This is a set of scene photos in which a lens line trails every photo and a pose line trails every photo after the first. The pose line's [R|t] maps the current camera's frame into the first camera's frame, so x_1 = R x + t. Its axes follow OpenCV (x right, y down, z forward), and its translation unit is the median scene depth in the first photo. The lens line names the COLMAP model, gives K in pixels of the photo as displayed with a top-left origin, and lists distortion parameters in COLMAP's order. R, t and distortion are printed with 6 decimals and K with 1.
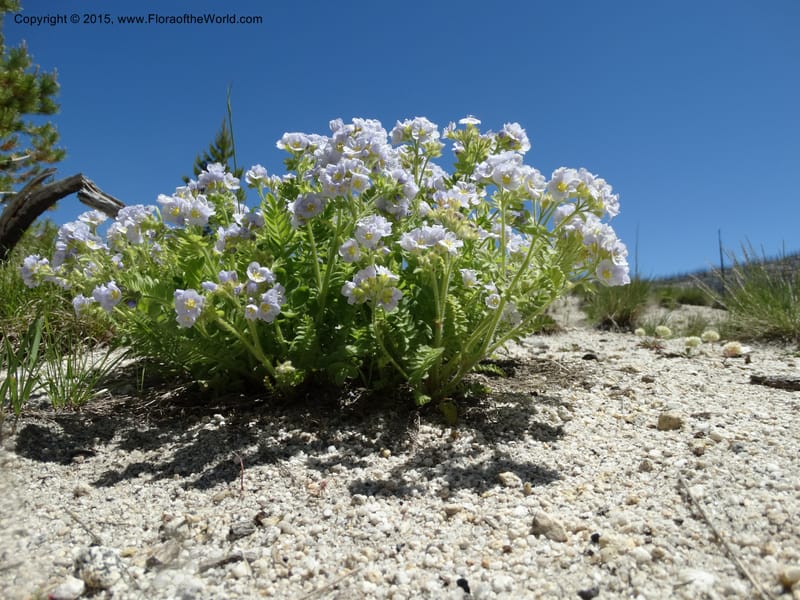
lens RADIAL K [[570.9, 0, 399.0], [0, 570.9, 298.0], [0, 0, 1]] dist [-0.005779, 0.013830]
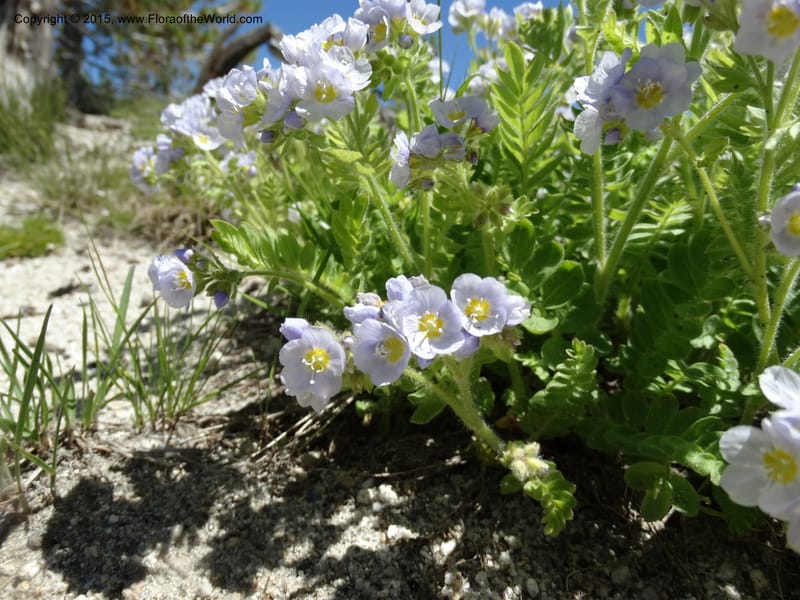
lens RADIAL K [[570.9, 0, 399.8], [0, 570.9, 300.4], [0, 0, 1]] dist [-0.005779, 0.013830]
pose [[0.949230, 0.108672, -0.295218, -0.166131], [-0.032487, 0.967284, 0.251608, -0.106671], [0.312902, -0.229243, 0.921705, 0.551506]]
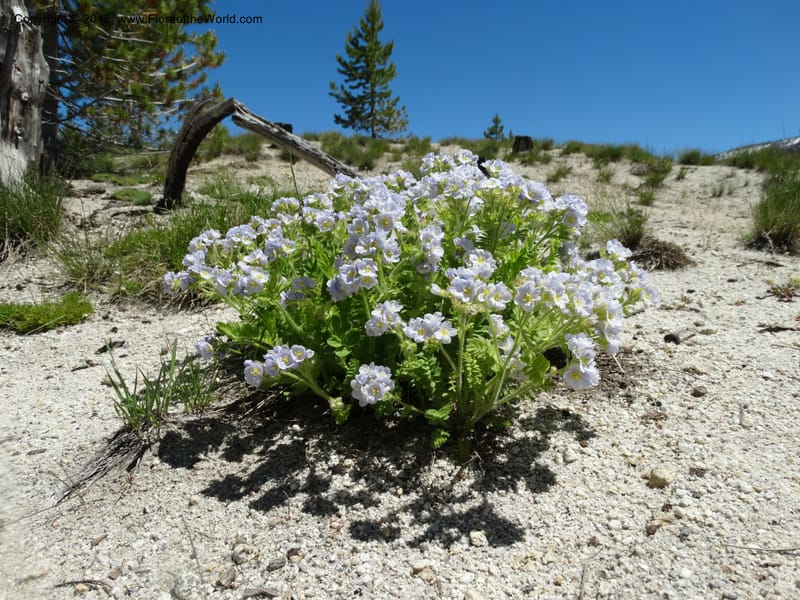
lens RADIAL K [[570.9, 0, 398.1], [0, 570.9, 300.3], [0, 0, 1]] dist [-0.005779, 0.013830]
pose [[0.962863, 0.024384, -0.268889, 0.254583], [0.035698, 0.975672, 0.216309, -0.352928], [0.267622, -0.217875, 0.938568, -0.098569]]
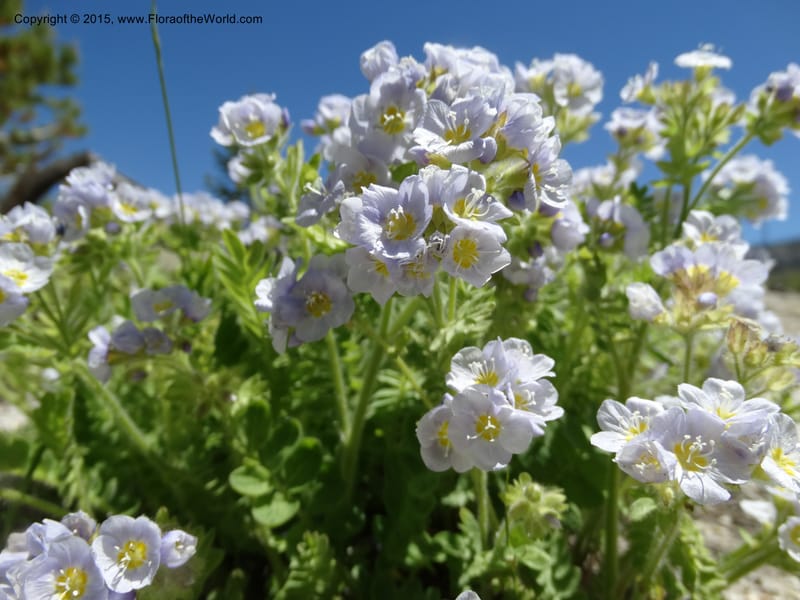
lens RADIAL K [[570.9, 0, 403.9], [0, 570.9, 299.0], [0, 0, 1]] dist [-0.005779, 0.013830]
pose [[0.998986, 0.010322, -0.043826, -0.078092], [-0.008234, 0.998835, 0.047551, -0.160175], [0.044266, -0.047142, 0.997907, 0.590344]]
